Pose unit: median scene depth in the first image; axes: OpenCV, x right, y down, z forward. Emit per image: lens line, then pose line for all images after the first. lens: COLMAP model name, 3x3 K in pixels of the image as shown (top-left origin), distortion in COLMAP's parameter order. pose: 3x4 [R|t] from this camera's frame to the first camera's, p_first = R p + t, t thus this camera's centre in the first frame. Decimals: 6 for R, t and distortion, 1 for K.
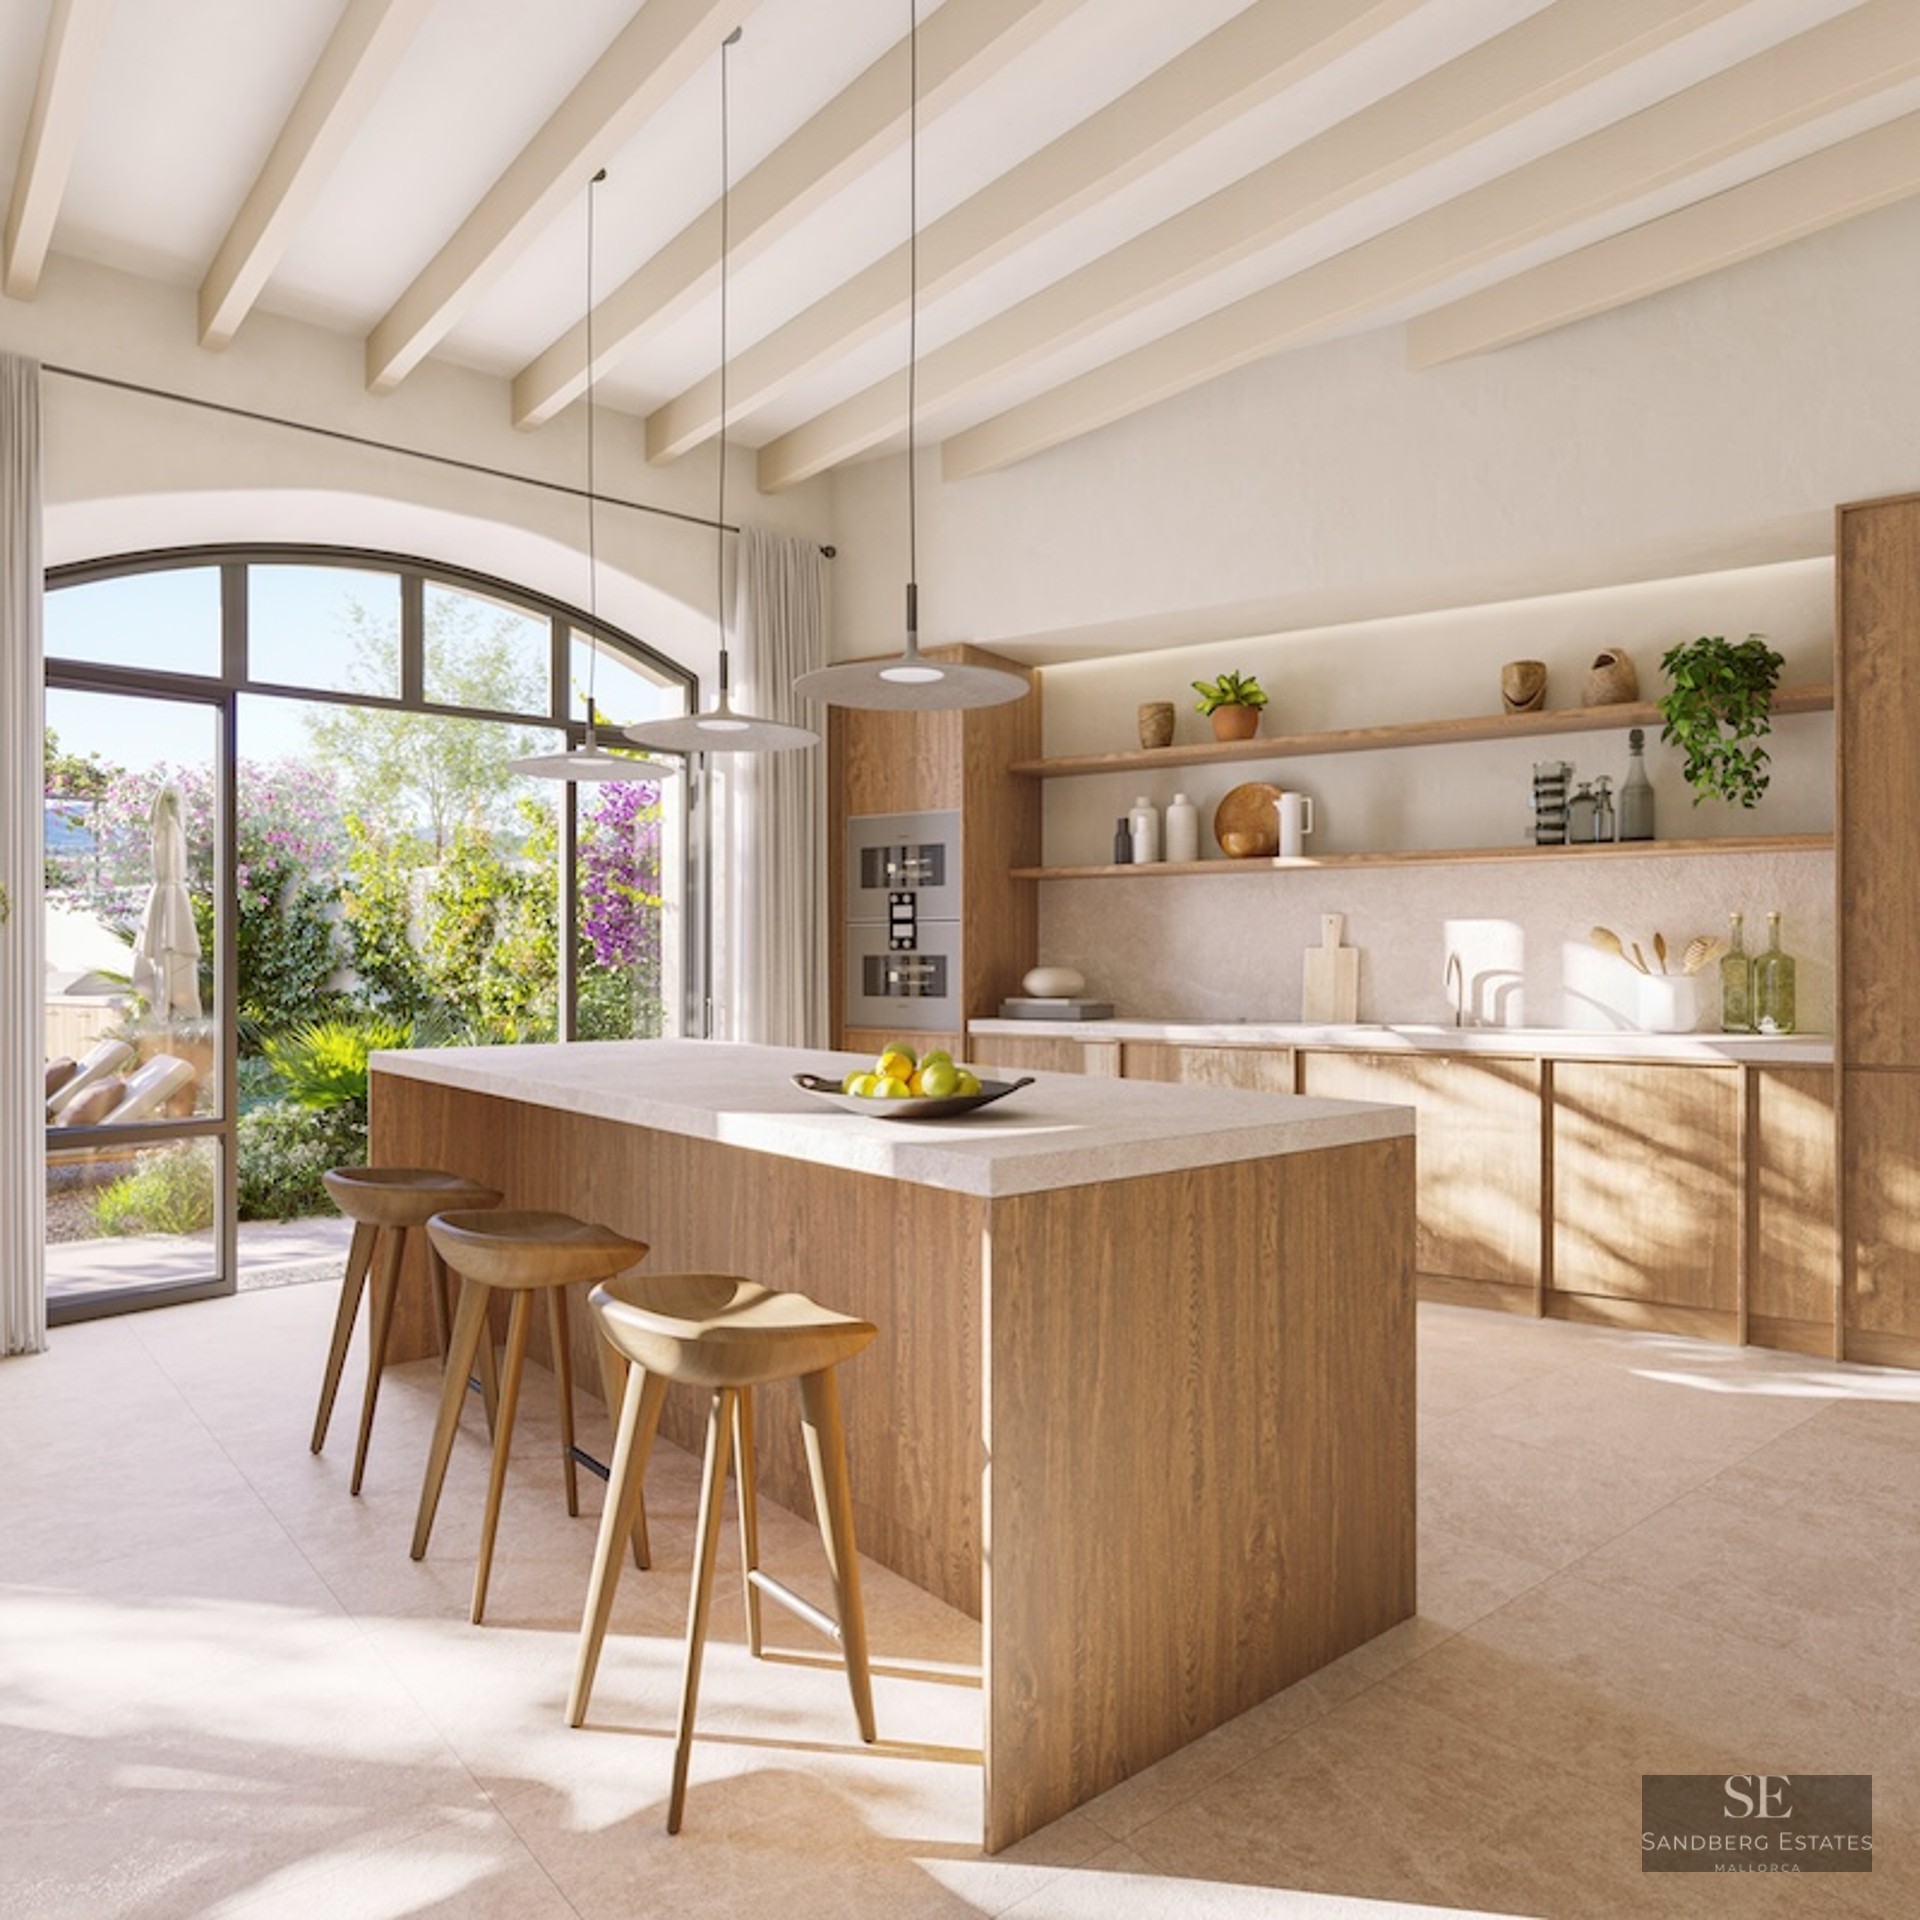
lens RADIAL K [[1333.5, 0, 960.0], [0, 1333.5, 960.0], [0, 0, 1]] dist [-0.003368, -0.001238]
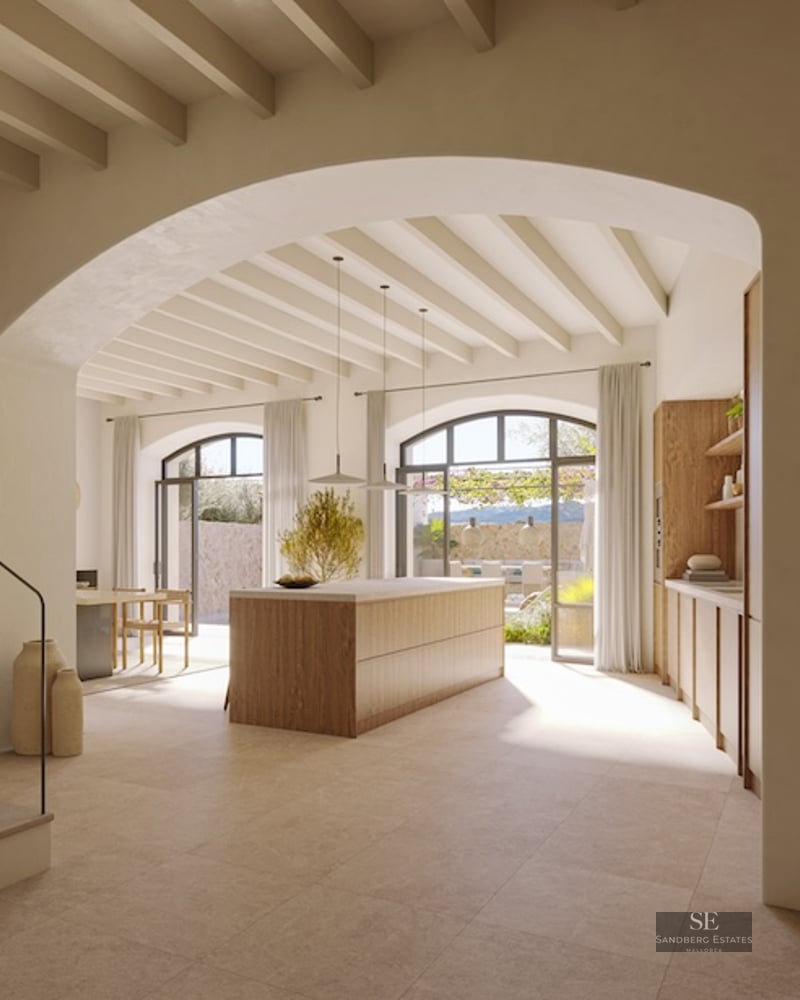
lens RADIAL K [[794.4, 0, 401.4], [0, 794.4, 552.7], [0, 0, 1]] dist [0.000014, -0.000208]
pose [[0.386309, 0.006381, -0.922347, 2.387792], [-0.000953, 0.999978, 0.006518, -0.015504], [0.922369, -0.001639, 0.386307, 0.308693]]
